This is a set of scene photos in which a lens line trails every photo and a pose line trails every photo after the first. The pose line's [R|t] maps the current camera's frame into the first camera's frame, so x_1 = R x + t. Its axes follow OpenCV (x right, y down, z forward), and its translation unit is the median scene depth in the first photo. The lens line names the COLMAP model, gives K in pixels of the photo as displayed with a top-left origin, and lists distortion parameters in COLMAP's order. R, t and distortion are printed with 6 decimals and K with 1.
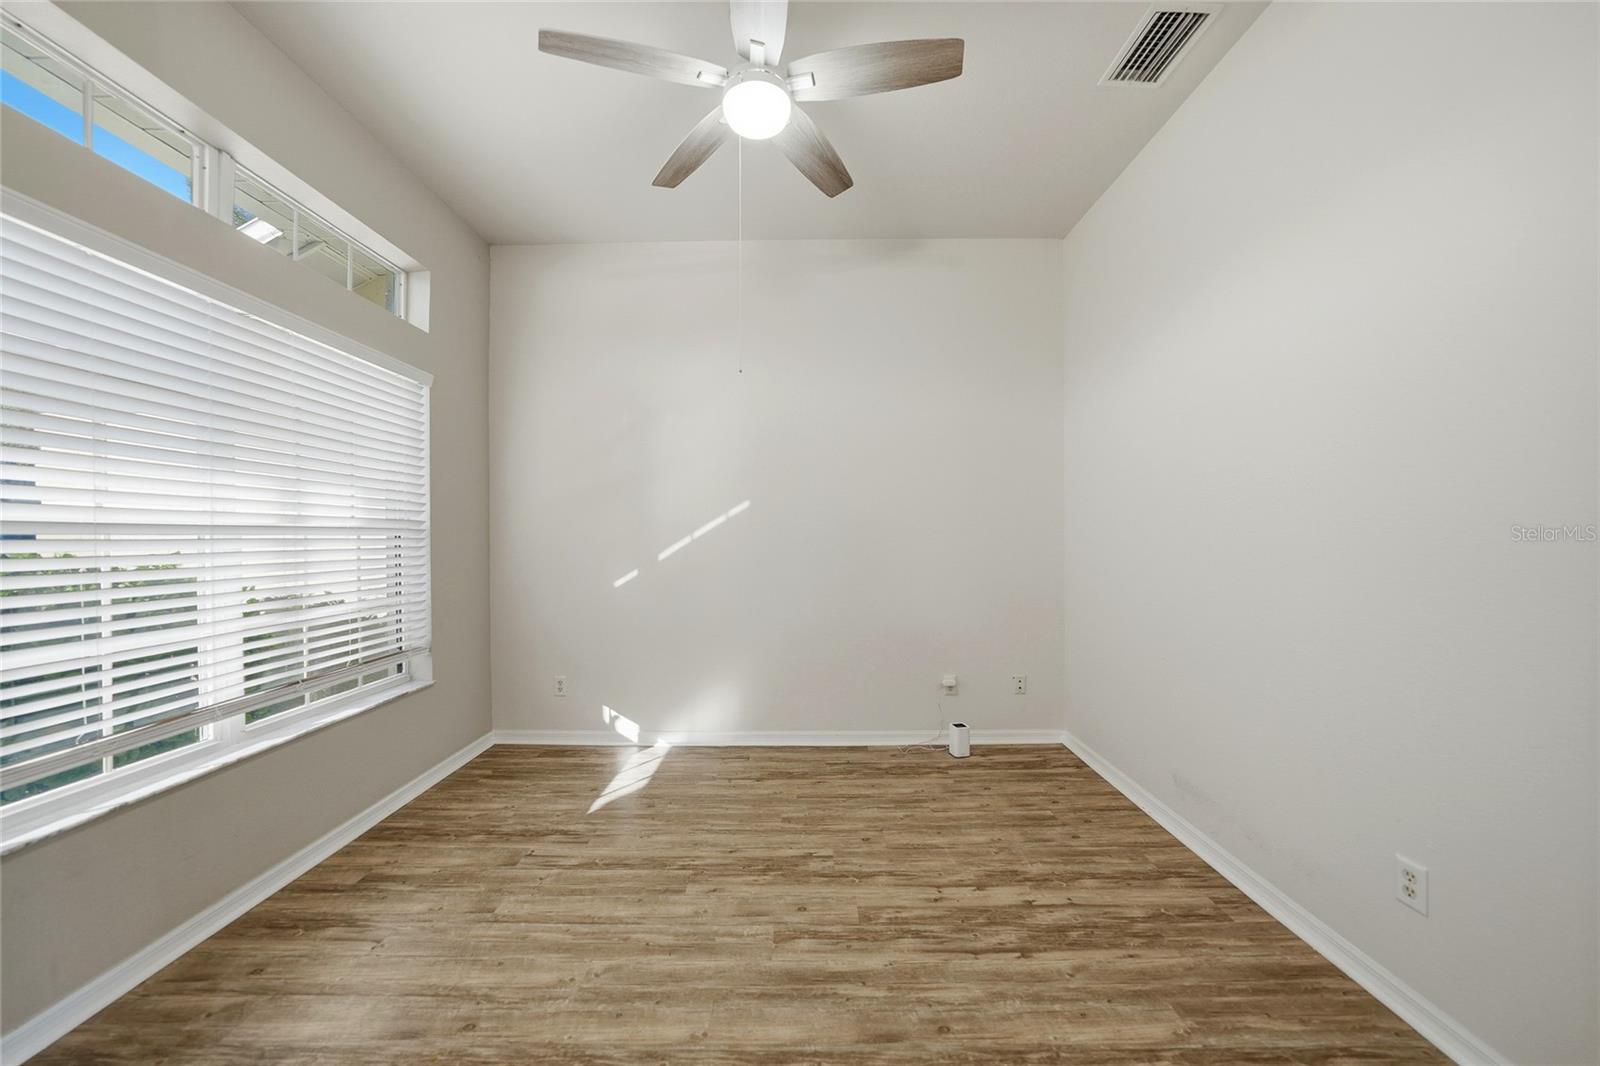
lens RADIAL K [[565.0, 0, 804.2], [0, 565.0, 535.3], [0, 0, 1]] dist [-0.025859, 0.007615]
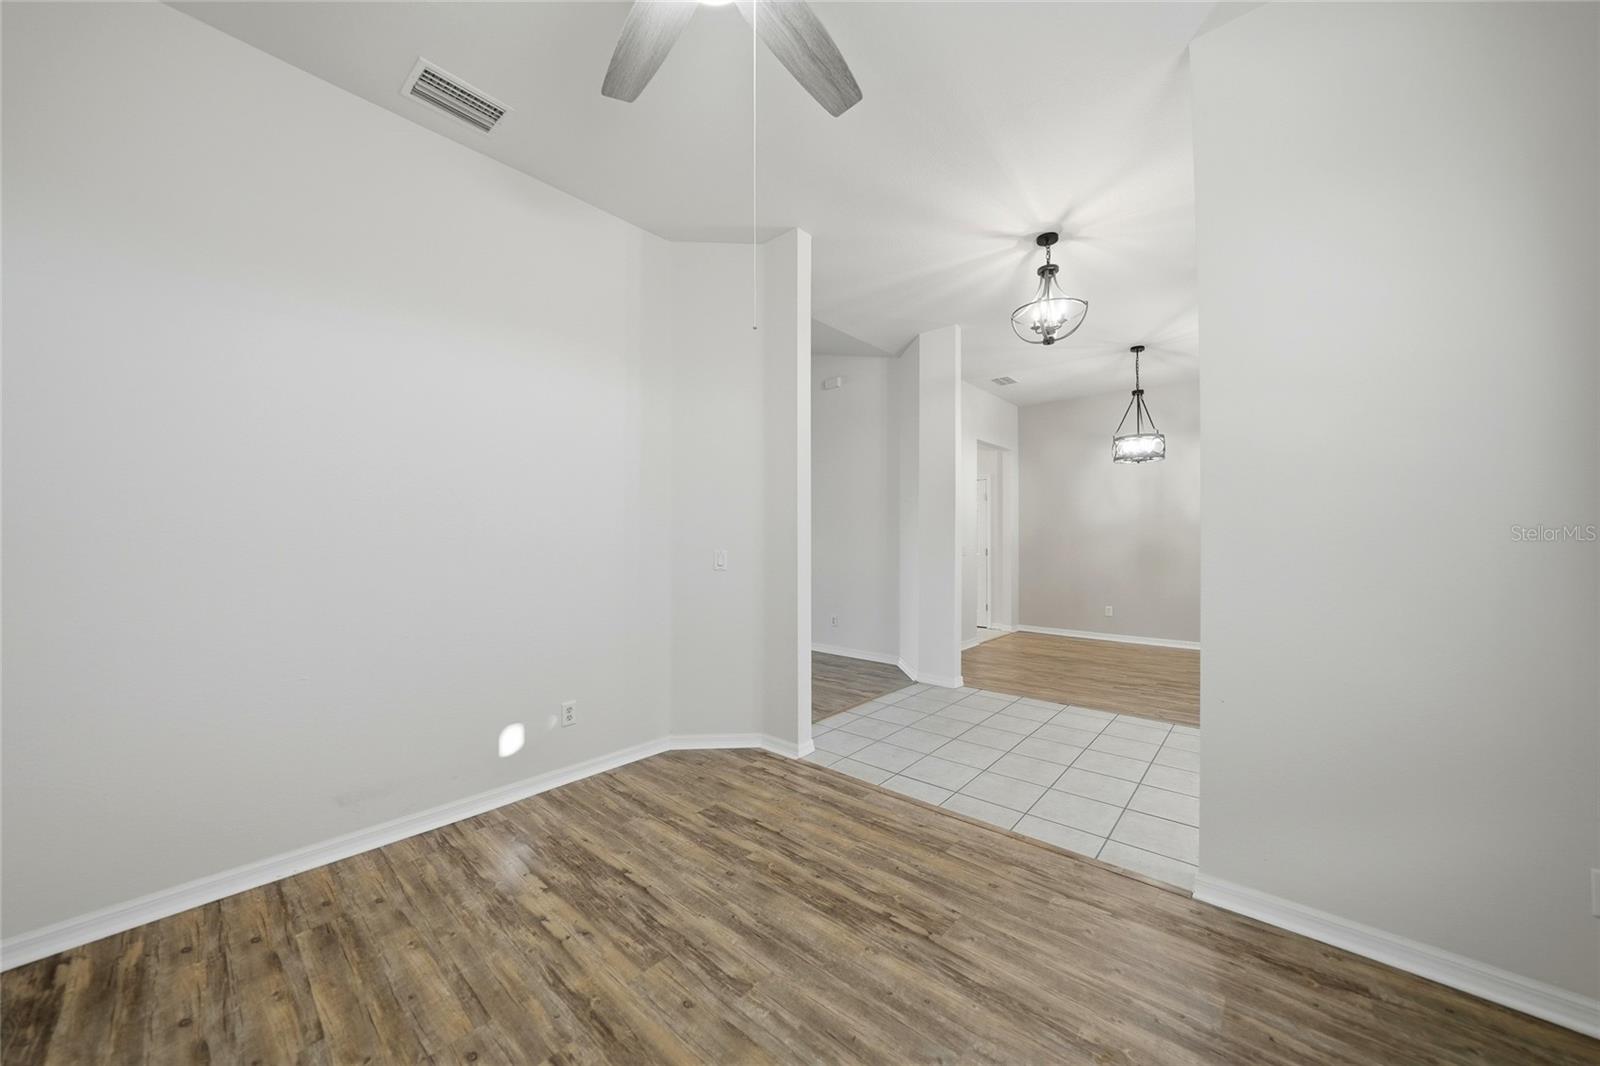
lens RADIAL K [[553.3, 0, 800.0], [0, 553.3, 533.0], [0, 0, 1]] dist [-0.032096, 0.006390]
pose [[-0.745216, 0.011535, 0.666723, -0.689269], [0.004370, 0.999913, -0.012416, 0.009504], [-0.666808, -0.006339, -0.745202, 1.575280]]
